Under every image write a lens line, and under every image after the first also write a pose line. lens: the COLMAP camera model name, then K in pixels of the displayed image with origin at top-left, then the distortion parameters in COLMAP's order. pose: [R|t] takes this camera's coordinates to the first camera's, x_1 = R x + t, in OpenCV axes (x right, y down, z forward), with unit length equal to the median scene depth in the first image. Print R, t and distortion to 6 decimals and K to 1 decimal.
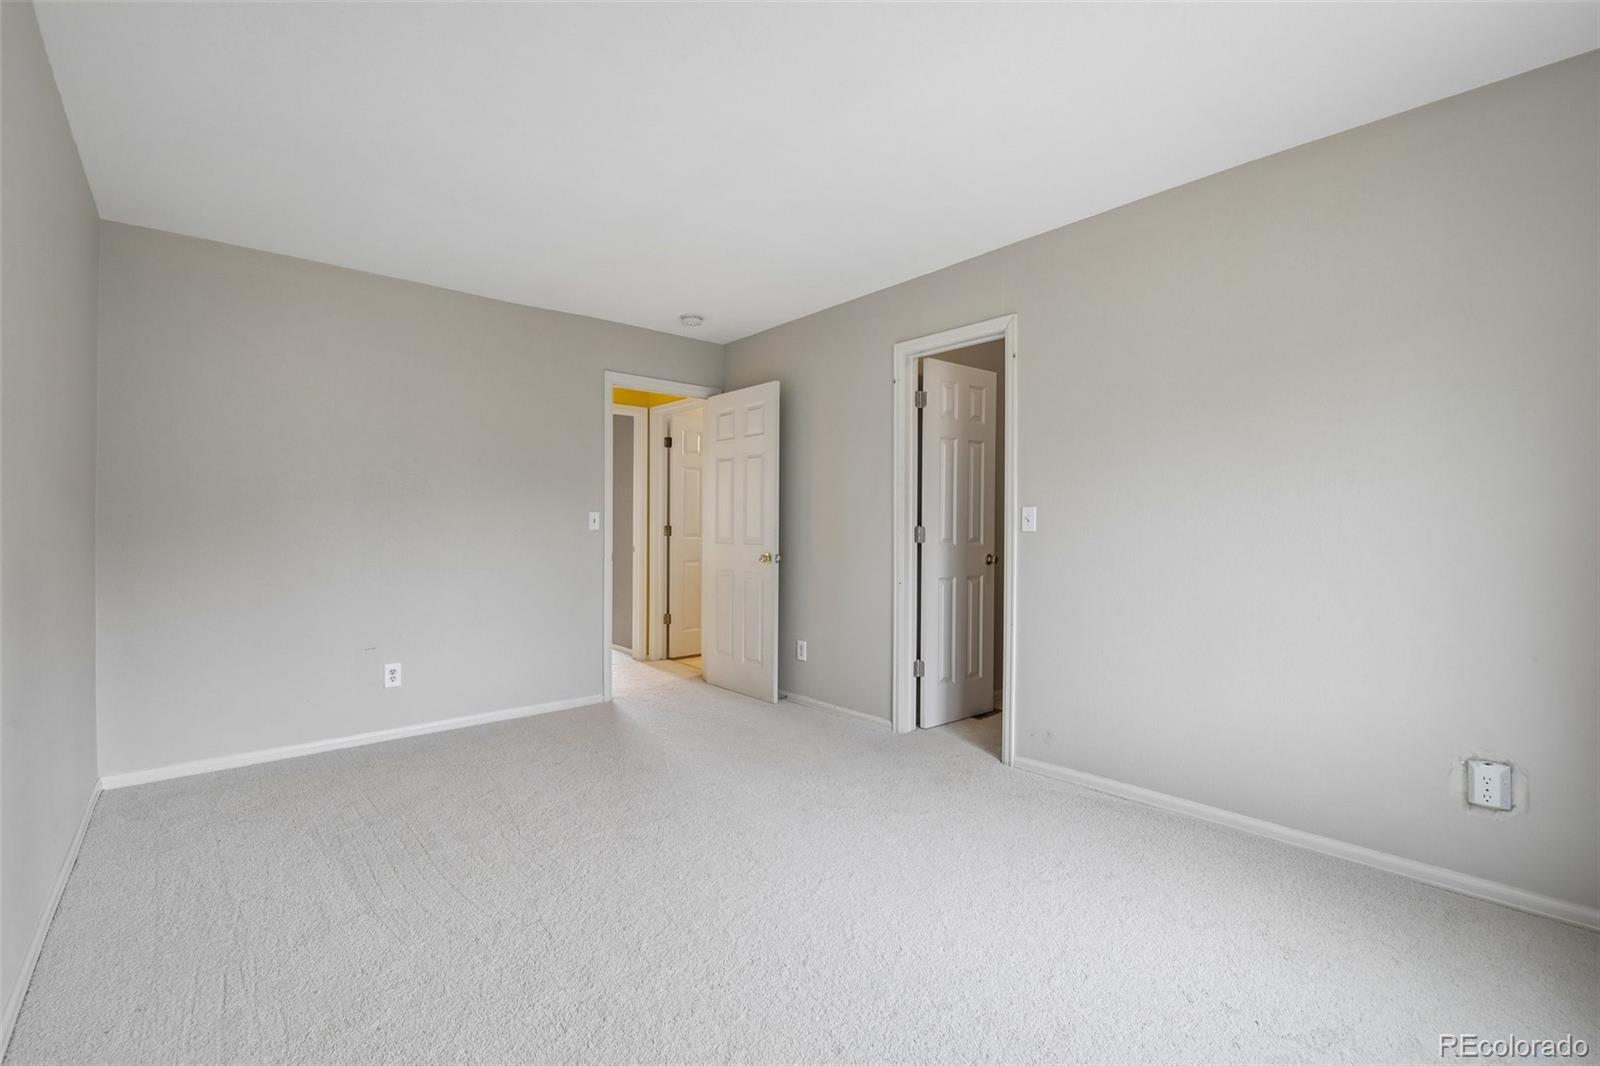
lens RADIAL K [[691.0, 0, 800.2], [0, 691.0, 526.6], [0, 0, 1]] dist [-0.008329, -0.006875]
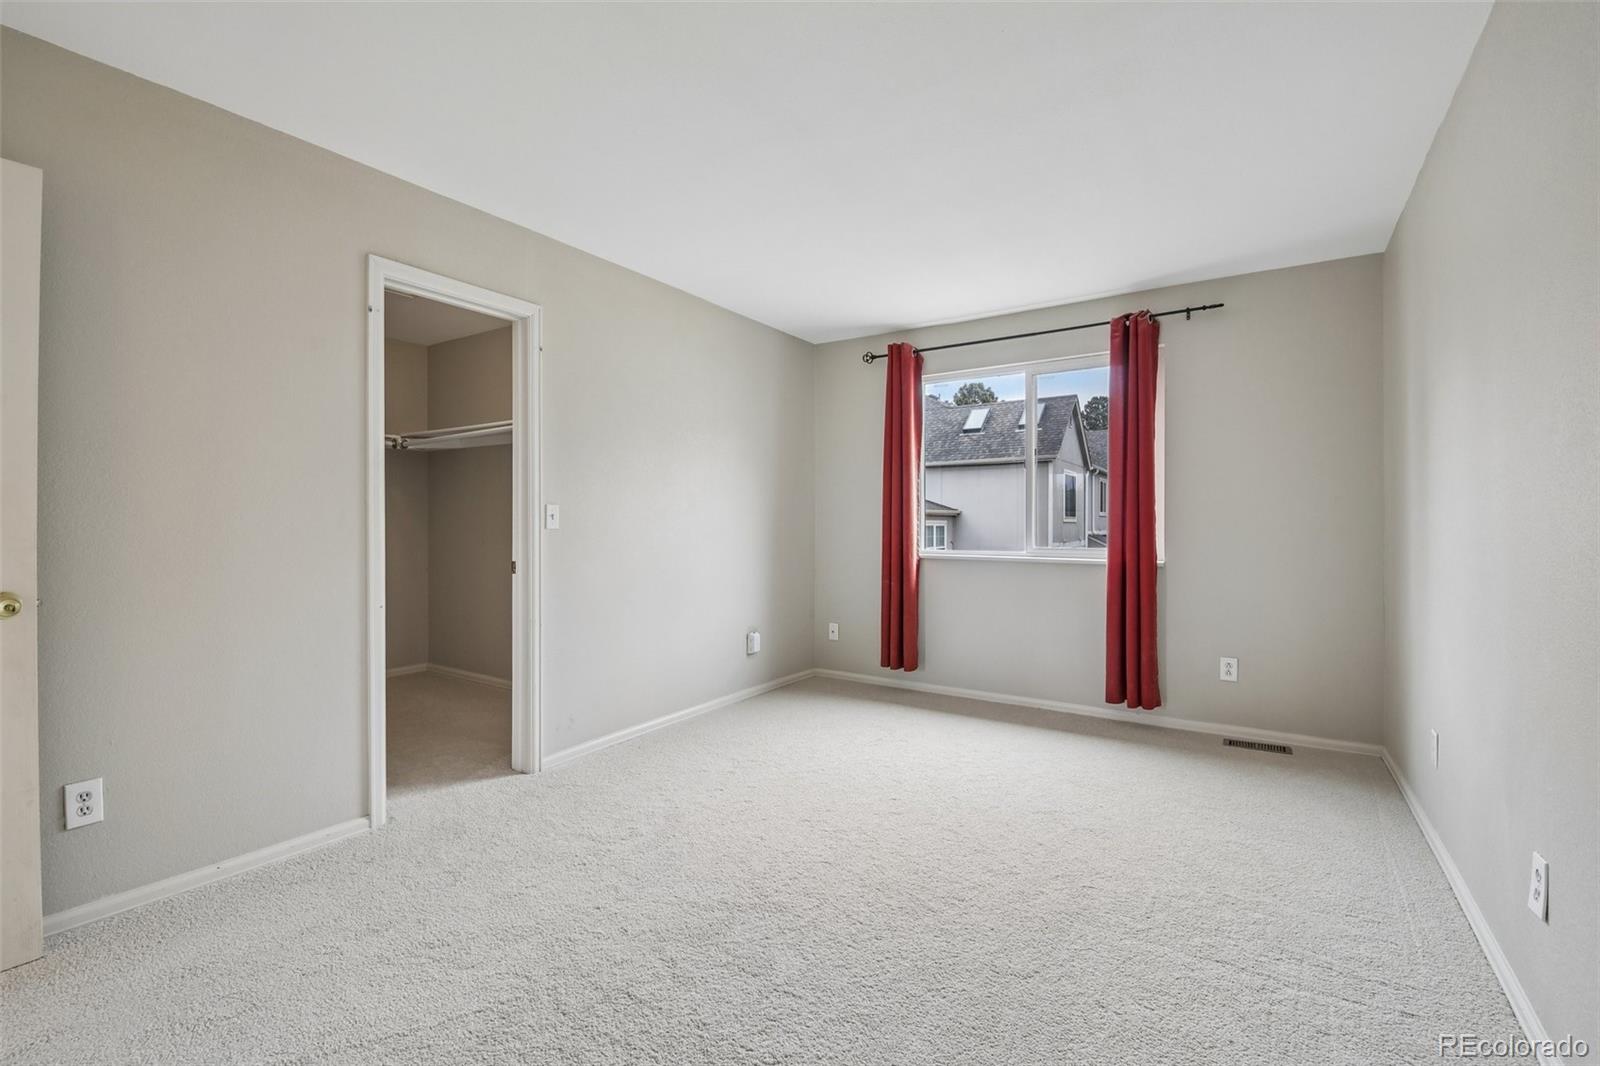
lens RADIAL K [[691.0, 0, 802.9], [0, 691.0, 524.7], [0, 0, 1]] dist [-0.008329, -0.006875]
pose [[-0.260232, 0.003527, 0.965540, -0.736021], [0.009047, 0.999958, -0.001215, 0.005651], [-0.965504, 0.008419, -0.260253, 0.906159]]
